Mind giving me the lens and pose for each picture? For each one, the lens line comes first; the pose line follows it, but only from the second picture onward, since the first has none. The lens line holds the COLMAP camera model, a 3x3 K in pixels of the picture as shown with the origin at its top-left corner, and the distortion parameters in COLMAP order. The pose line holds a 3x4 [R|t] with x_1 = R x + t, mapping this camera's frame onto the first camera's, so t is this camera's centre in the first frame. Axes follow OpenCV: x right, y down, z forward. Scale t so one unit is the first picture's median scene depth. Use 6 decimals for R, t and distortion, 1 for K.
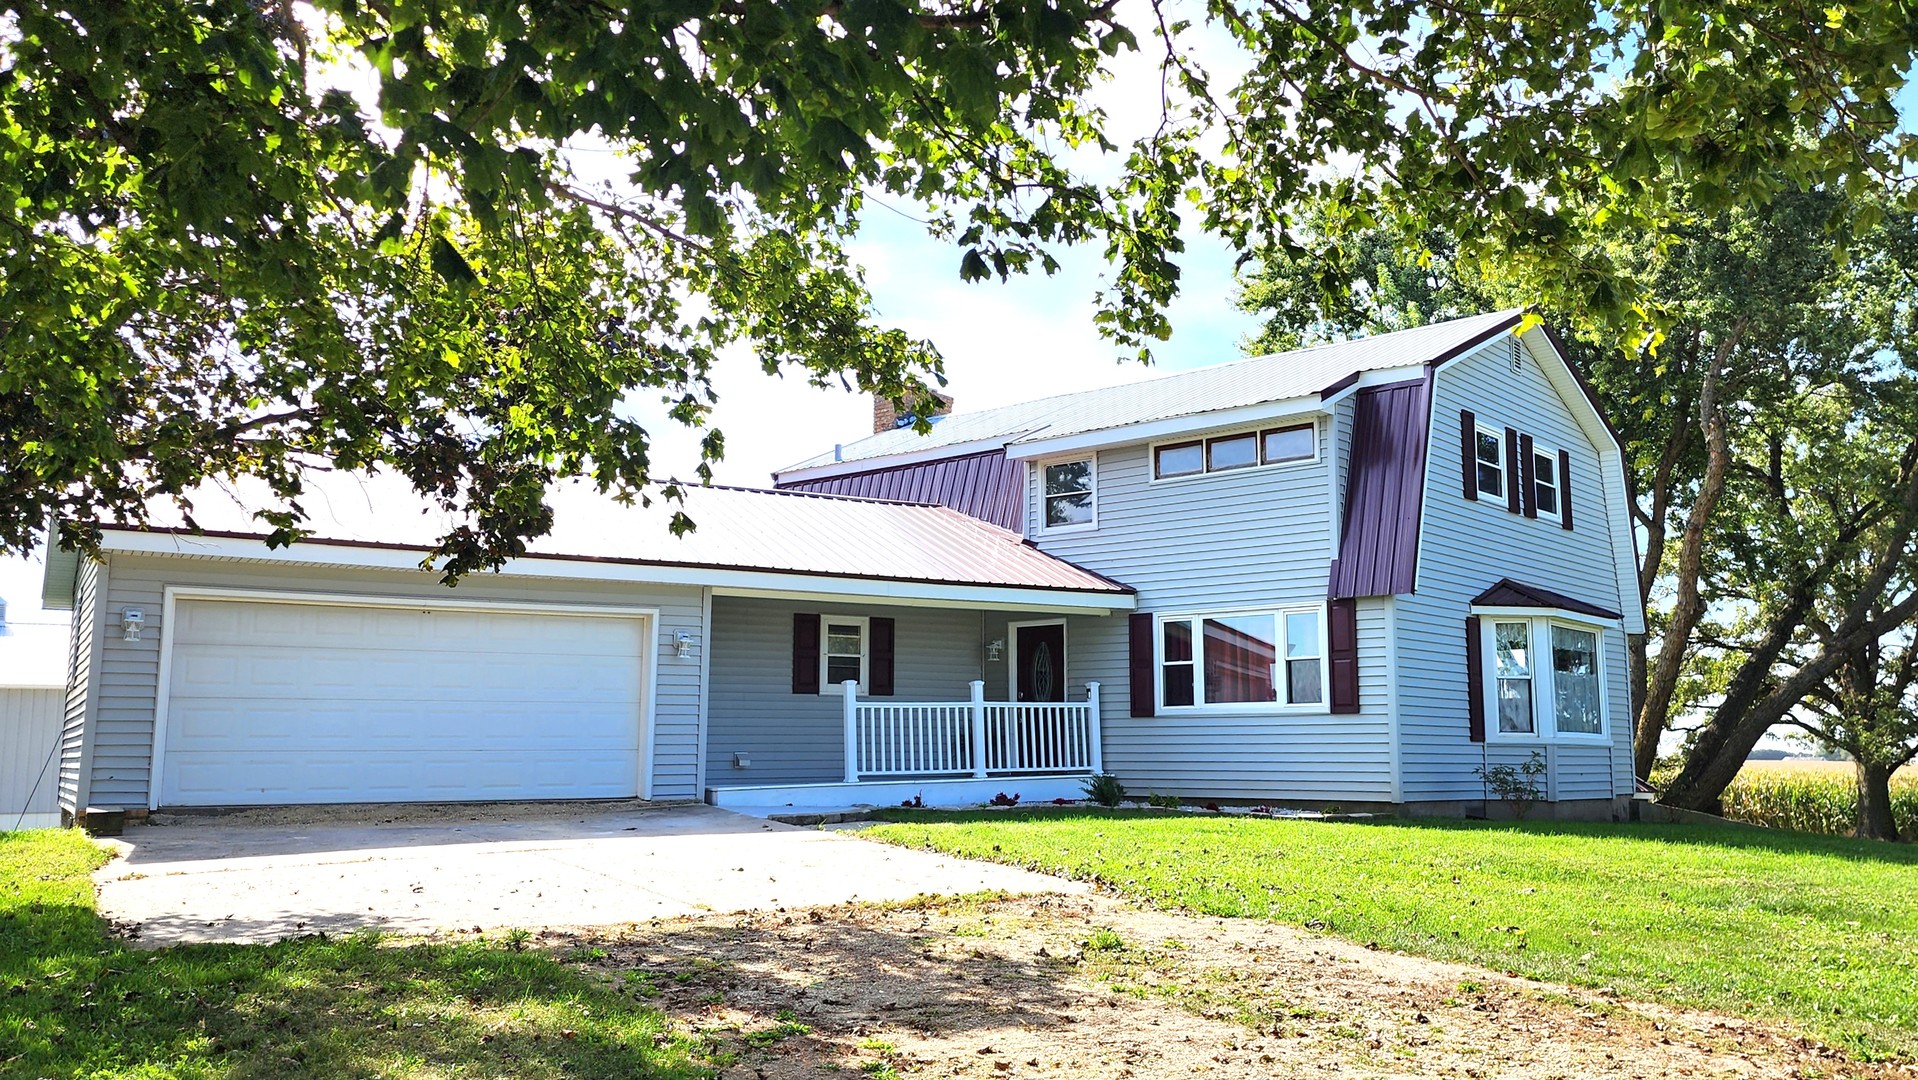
lens RADIAL K [[1268.0, 0, 959.0], [0, 1268.0, 540.0], [0, 0, 1]] dist [0.090440, -0.000928]
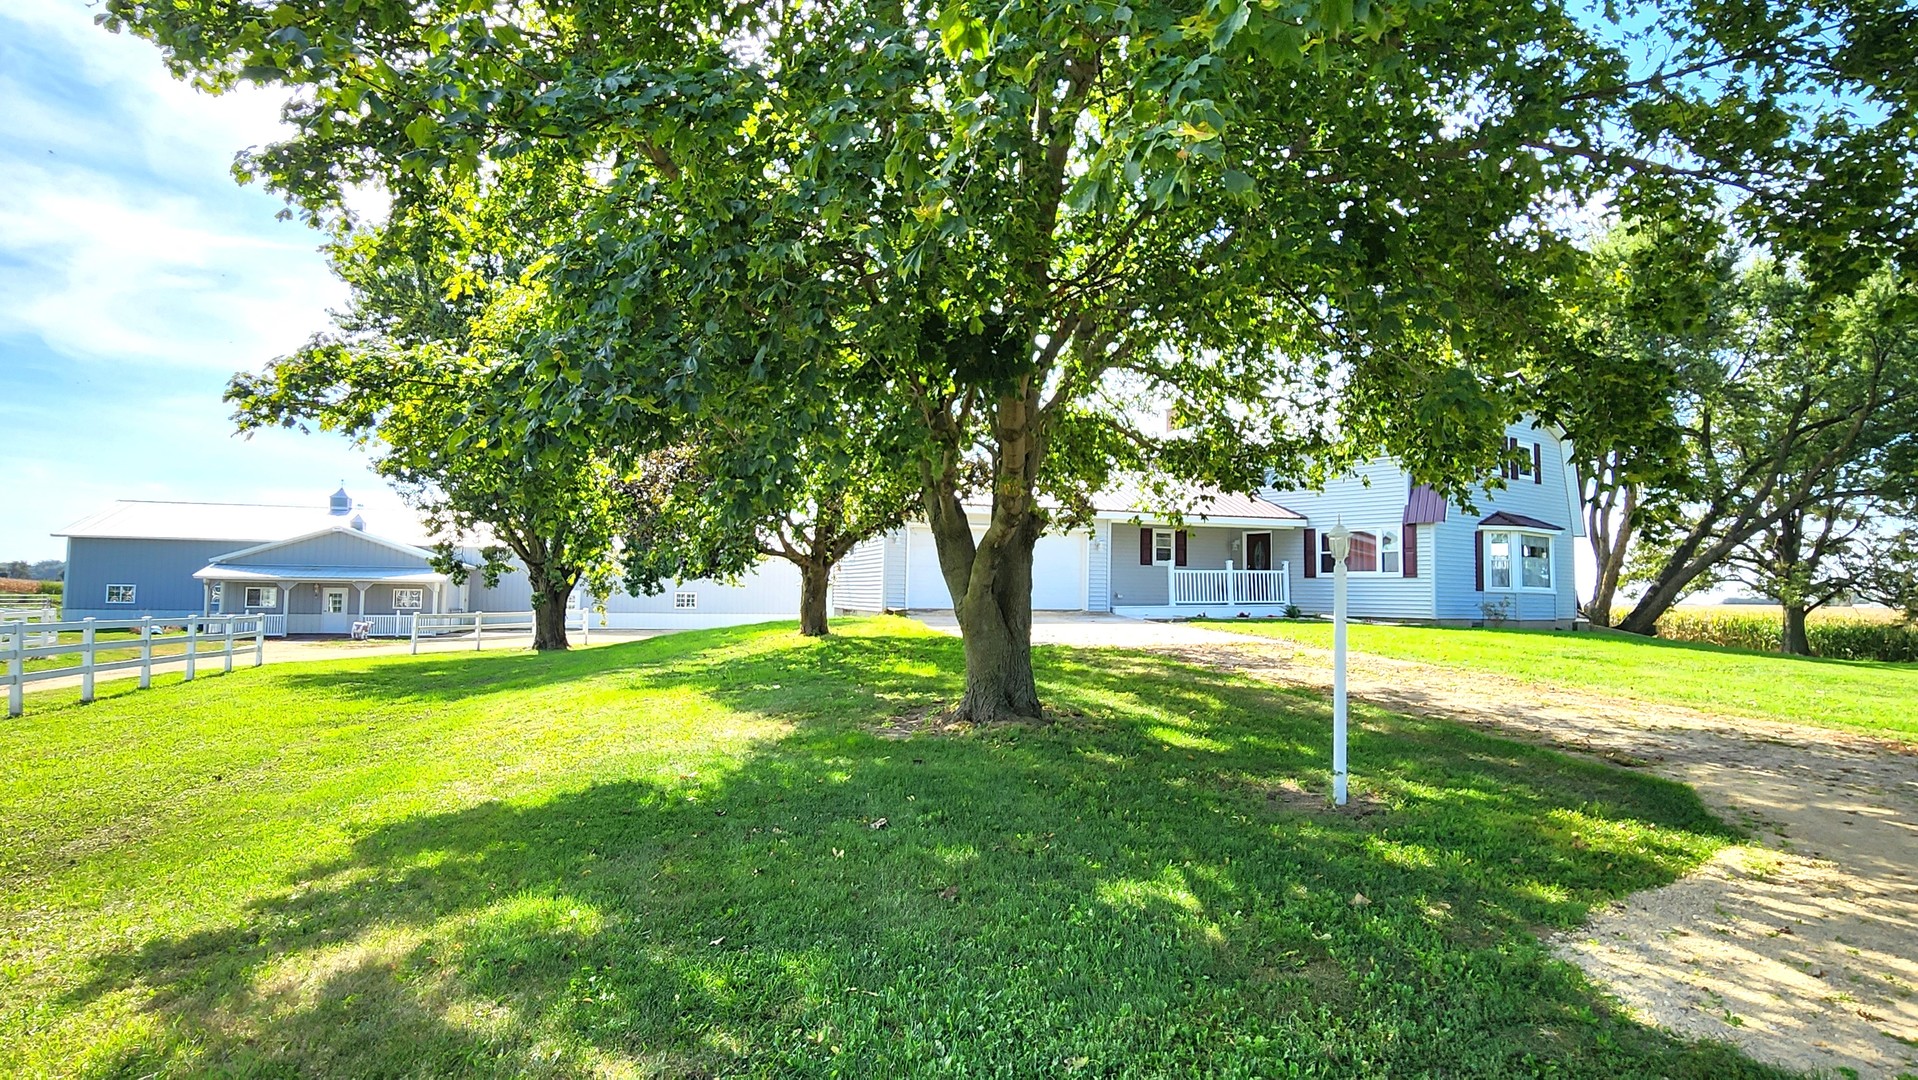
lens RADIAL K [[1007.4, 0, 963.3], [0, 1007.4, 526.6], [0, 0, 1]] dist [-0.004194, -0.000361]
pose [[0.983614, 0.004857, -0.180220, -0.117007], [0.012152, 0.995578, 0.093154, -0.105137], [0.179876, -0.093817, 0.979205, -0.708869]]
